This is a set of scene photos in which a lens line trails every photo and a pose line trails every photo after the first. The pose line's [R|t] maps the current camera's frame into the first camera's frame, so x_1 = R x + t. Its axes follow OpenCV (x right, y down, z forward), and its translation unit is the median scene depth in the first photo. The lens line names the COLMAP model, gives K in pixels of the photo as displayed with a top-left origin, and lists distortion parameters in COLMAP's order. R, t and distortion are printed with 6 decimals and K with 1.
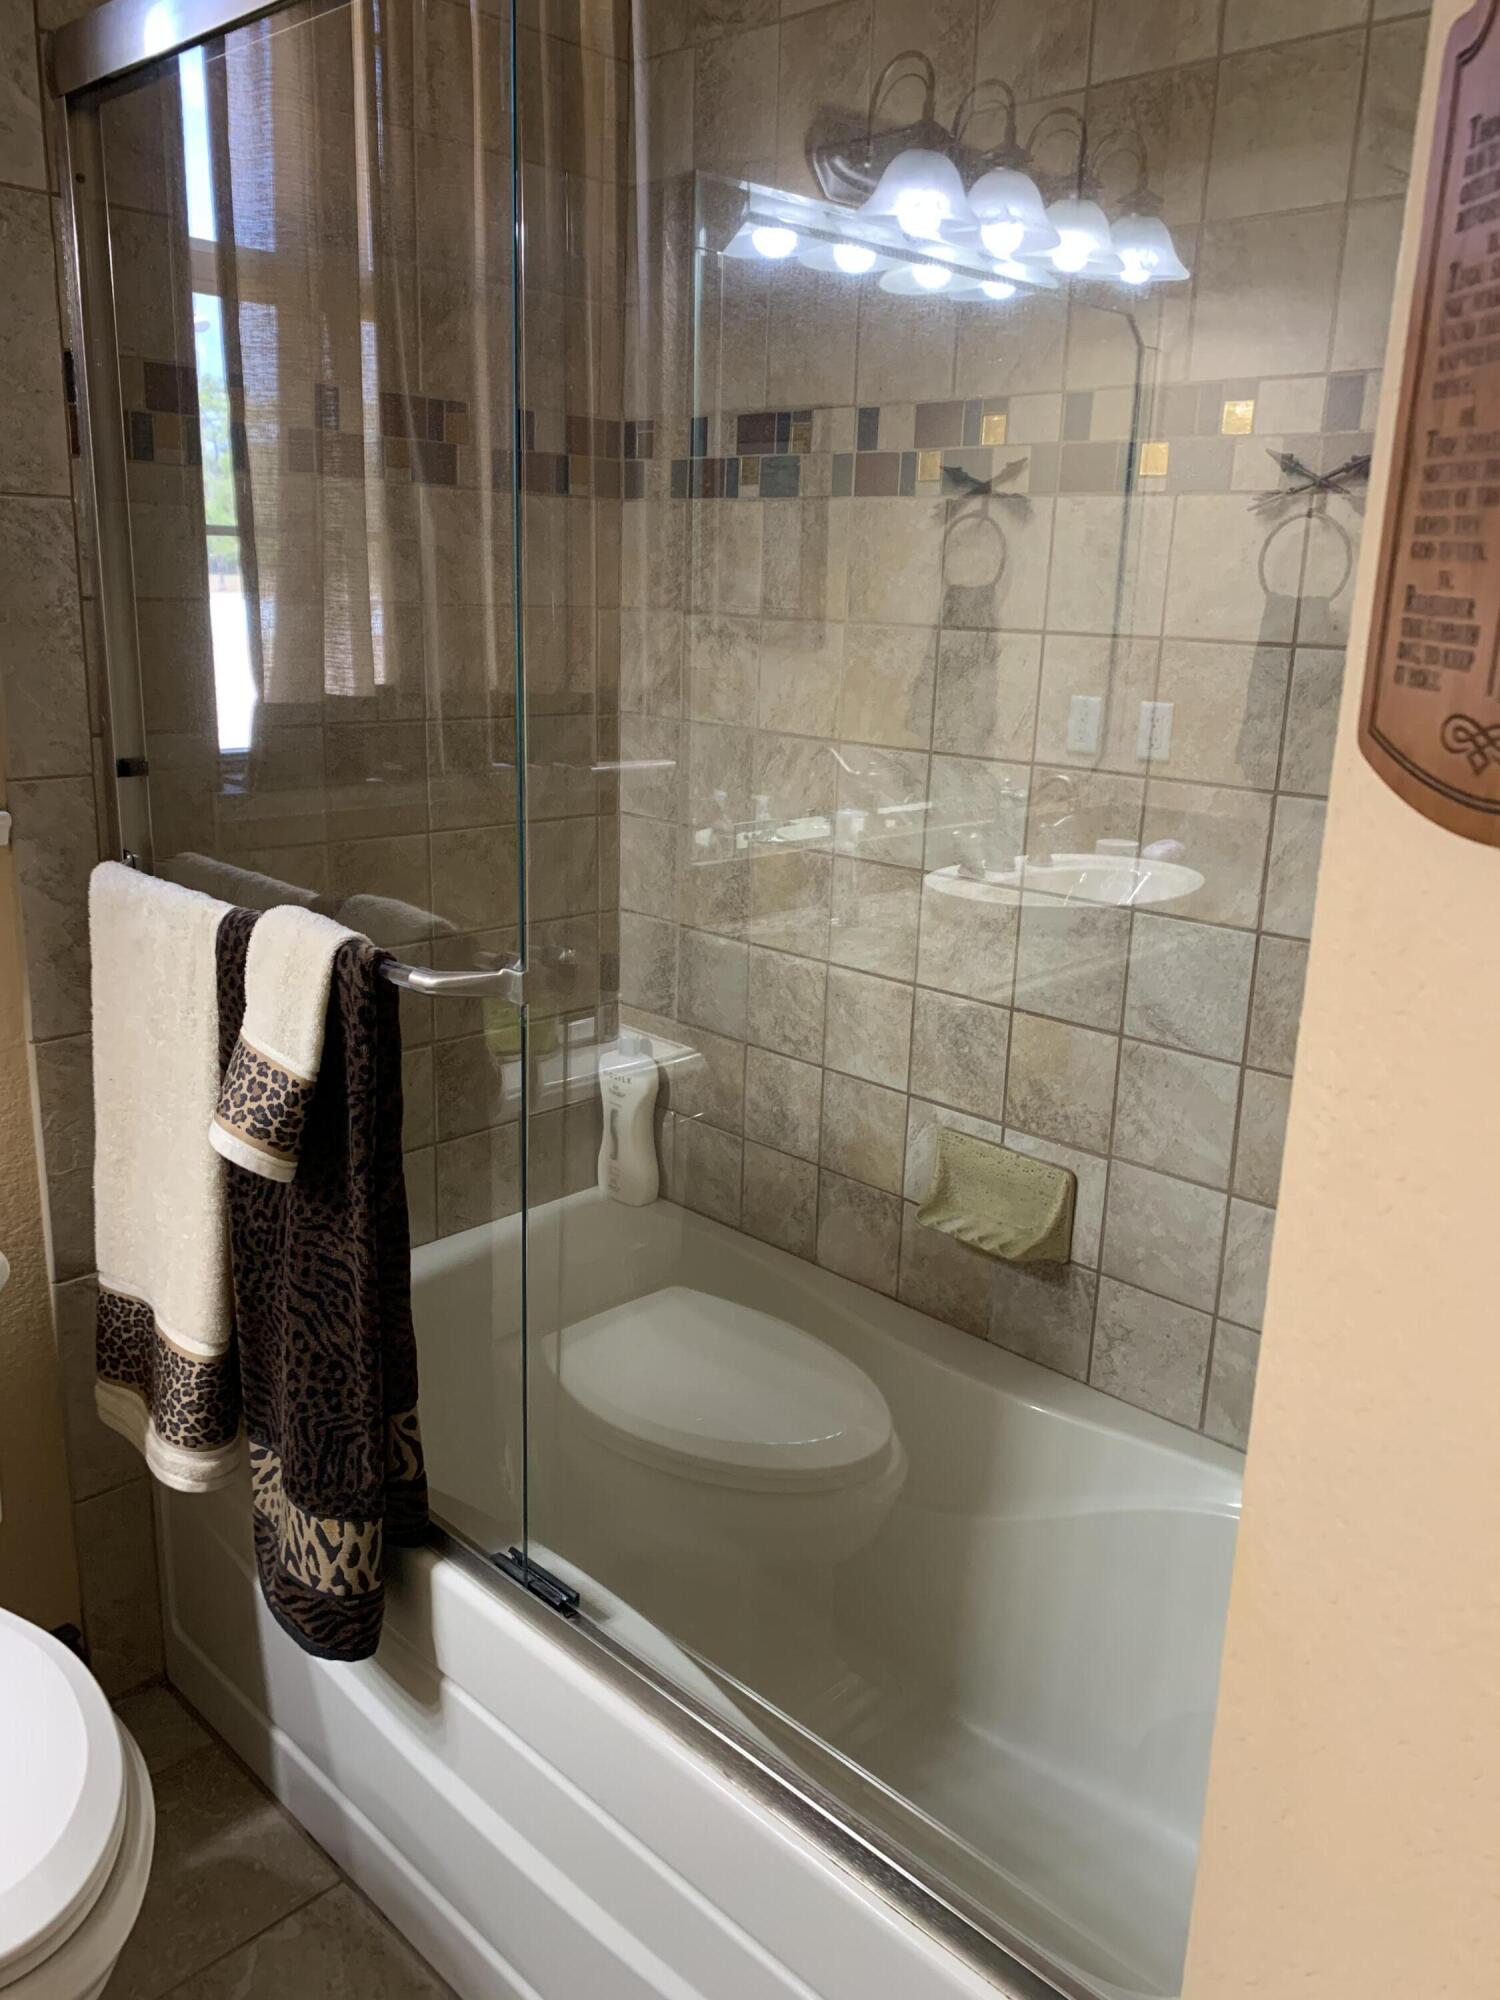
lens RADIAL K [[1537.9, 0, 745.7], [0, 1537.9, 984.7], [0, 0, 1]] dist [0.009833, -0.009830]
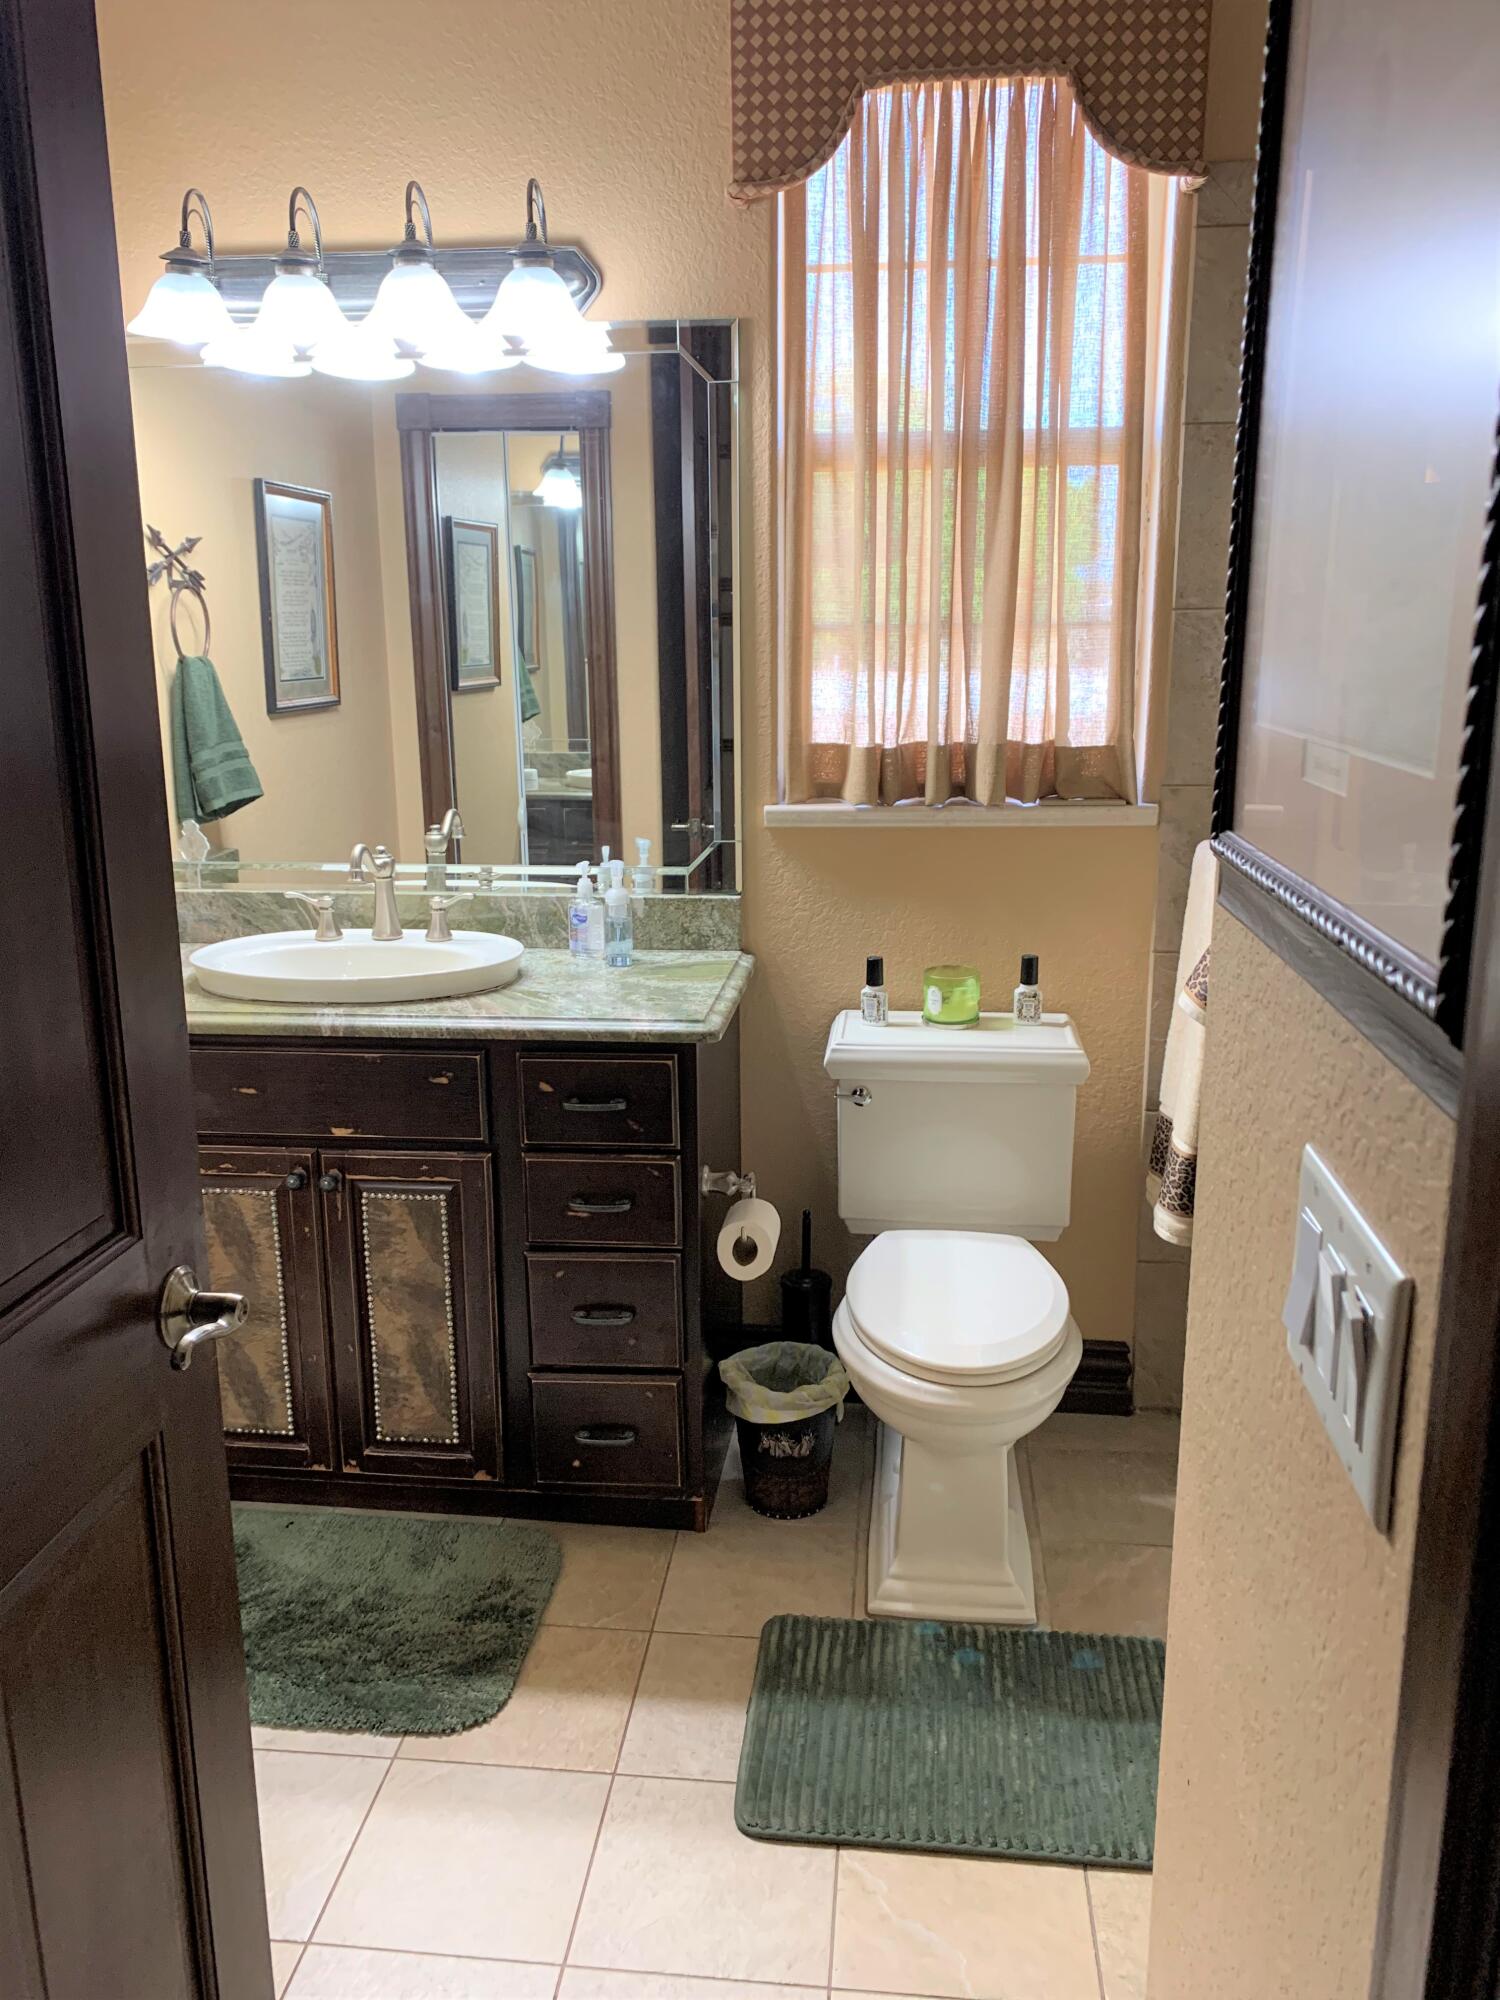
lens RADIAL K [[1559.1, 0, 749.0], [0, 1559.1, 979.9], [0, 0, 1]] dist [0.143459, -0.365251]
pose [[0.618702, 0.135127, -0.773918, 0.640033], [-0.171182, 0.984615, 0.035066, 0.096309], [0.766749, 0.110786, 0.632315, -0.401818]]
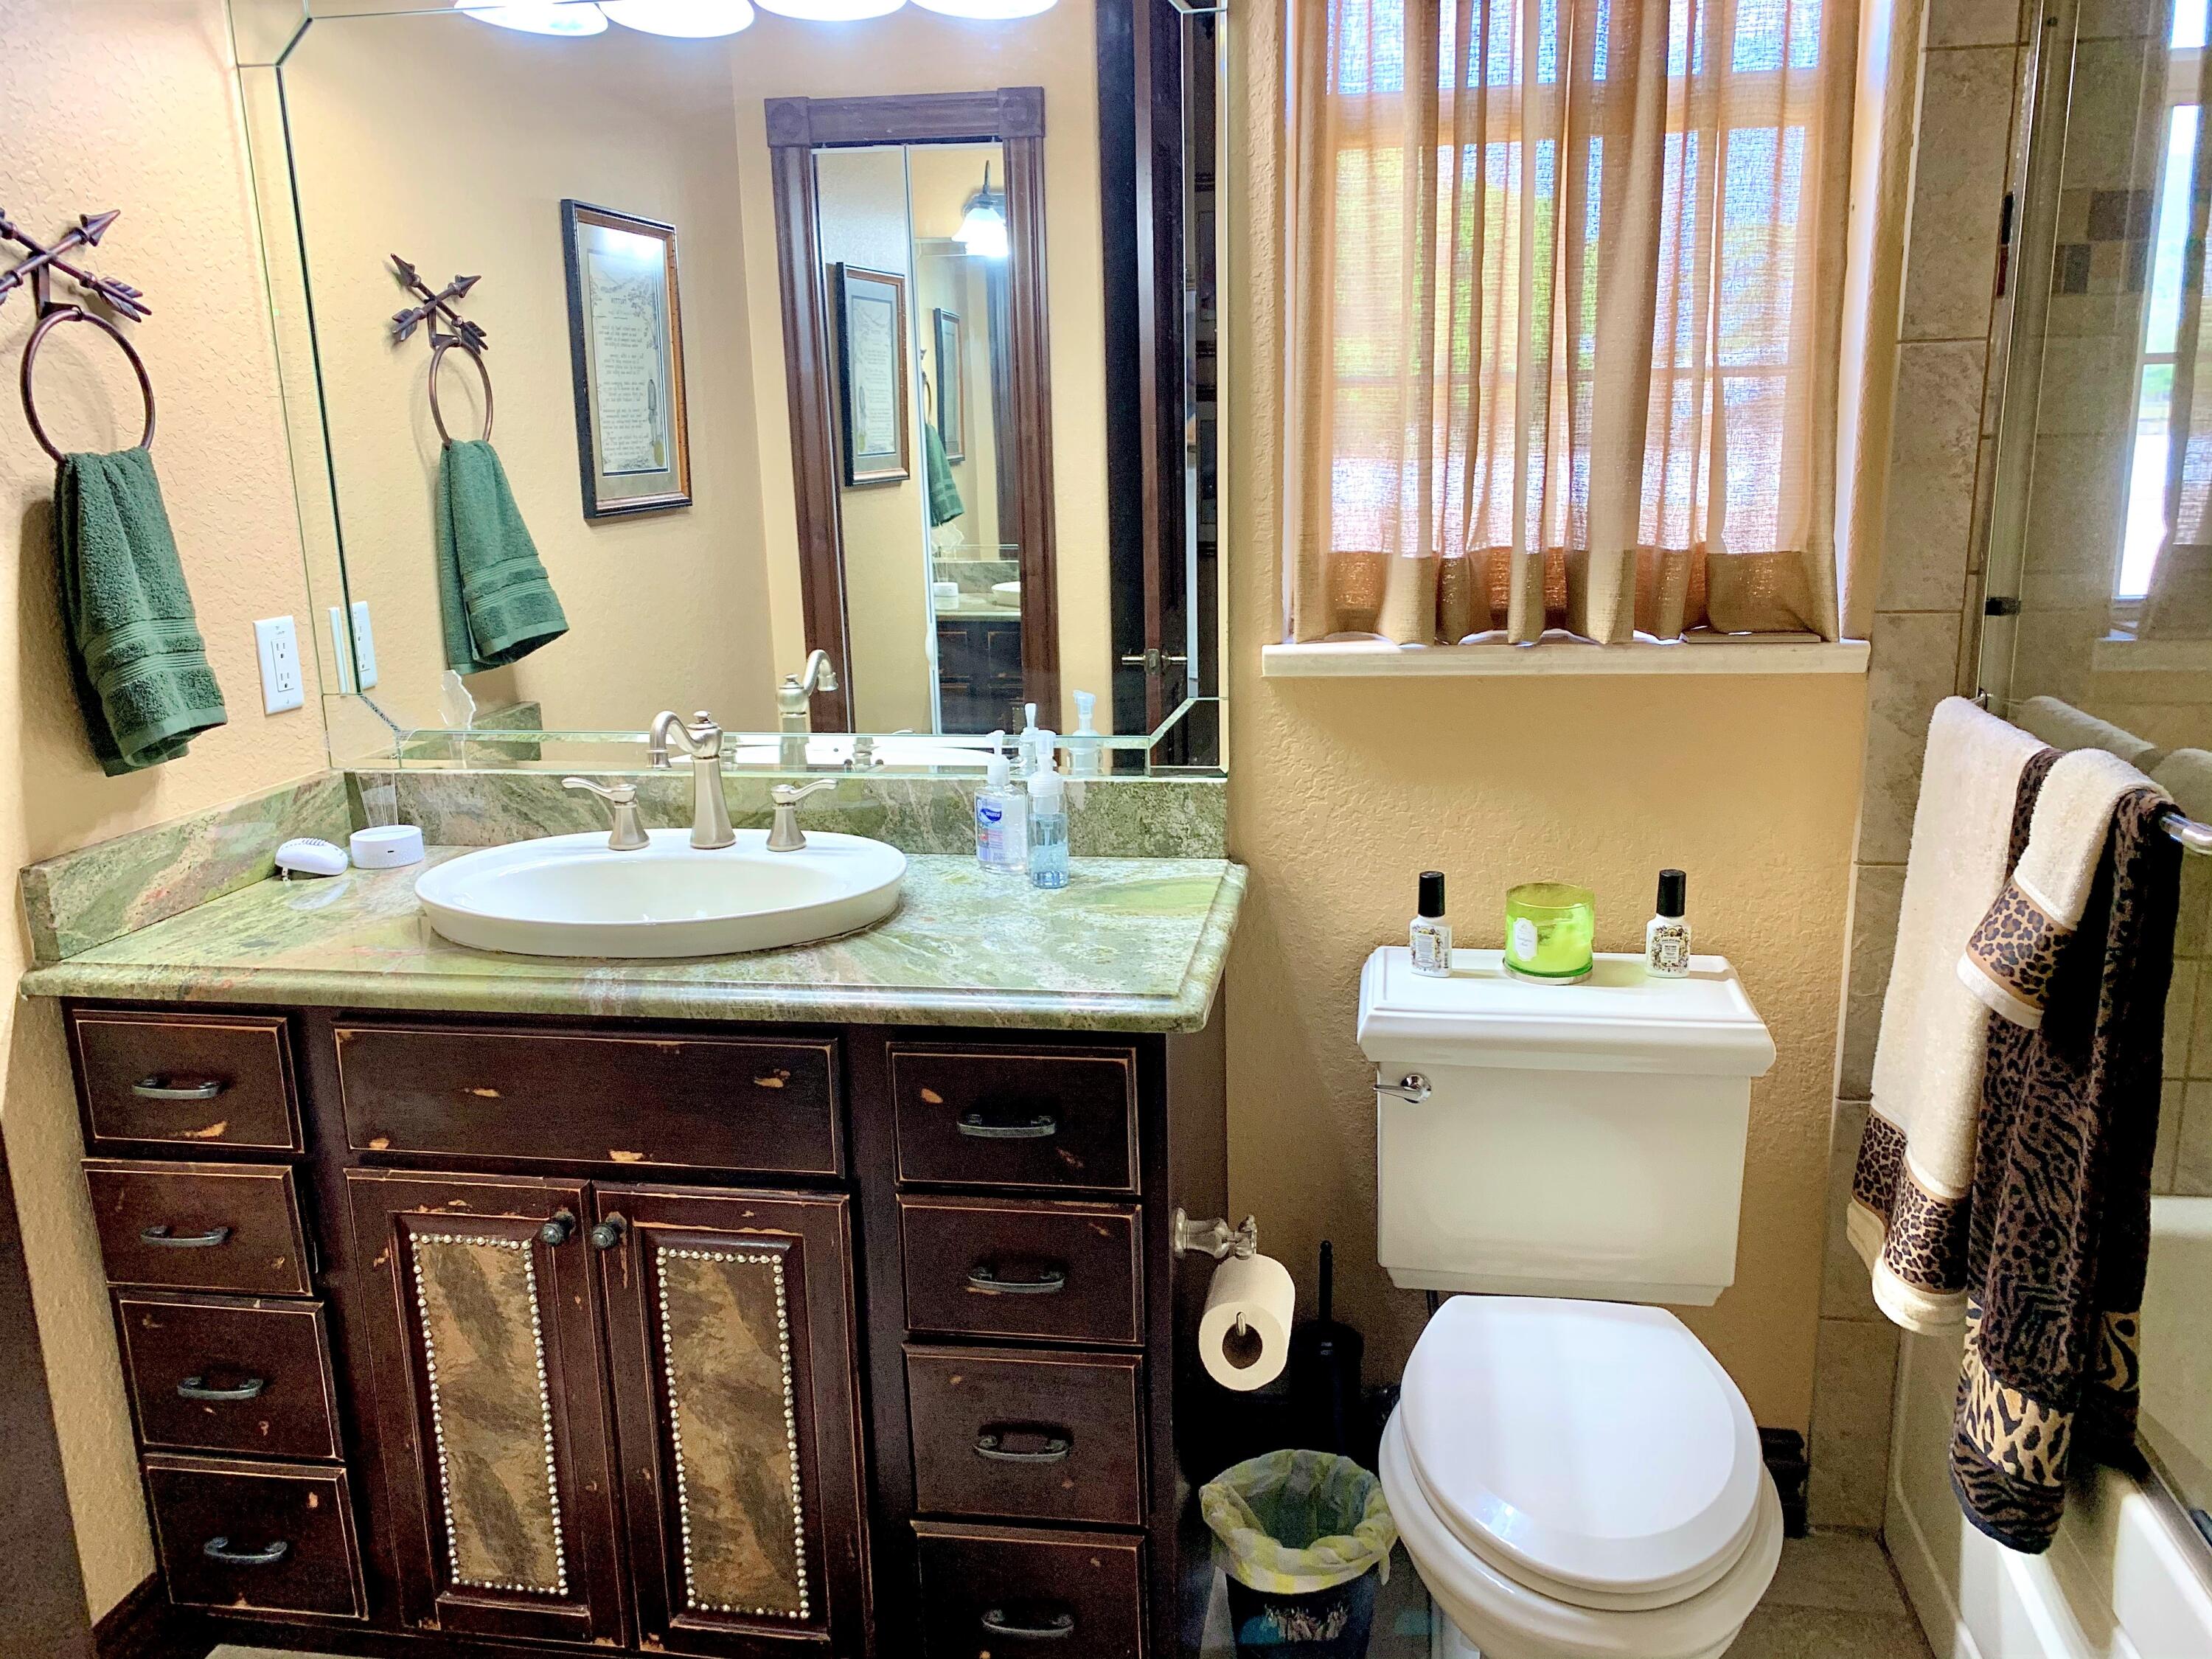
lens RADIAL K [[1680.8, 0, 1104.1], [0, 1680.8, 815.3], [0, 0, 1]] dist [0.059135, -0.090064]
pose [[0.571986, 0.142646, -0.807765, 0.204248], [-0.167477, 0.984327, 0.055233, 0.033057], [0.802984, 0.103690, 0.586912, -0.104388]]
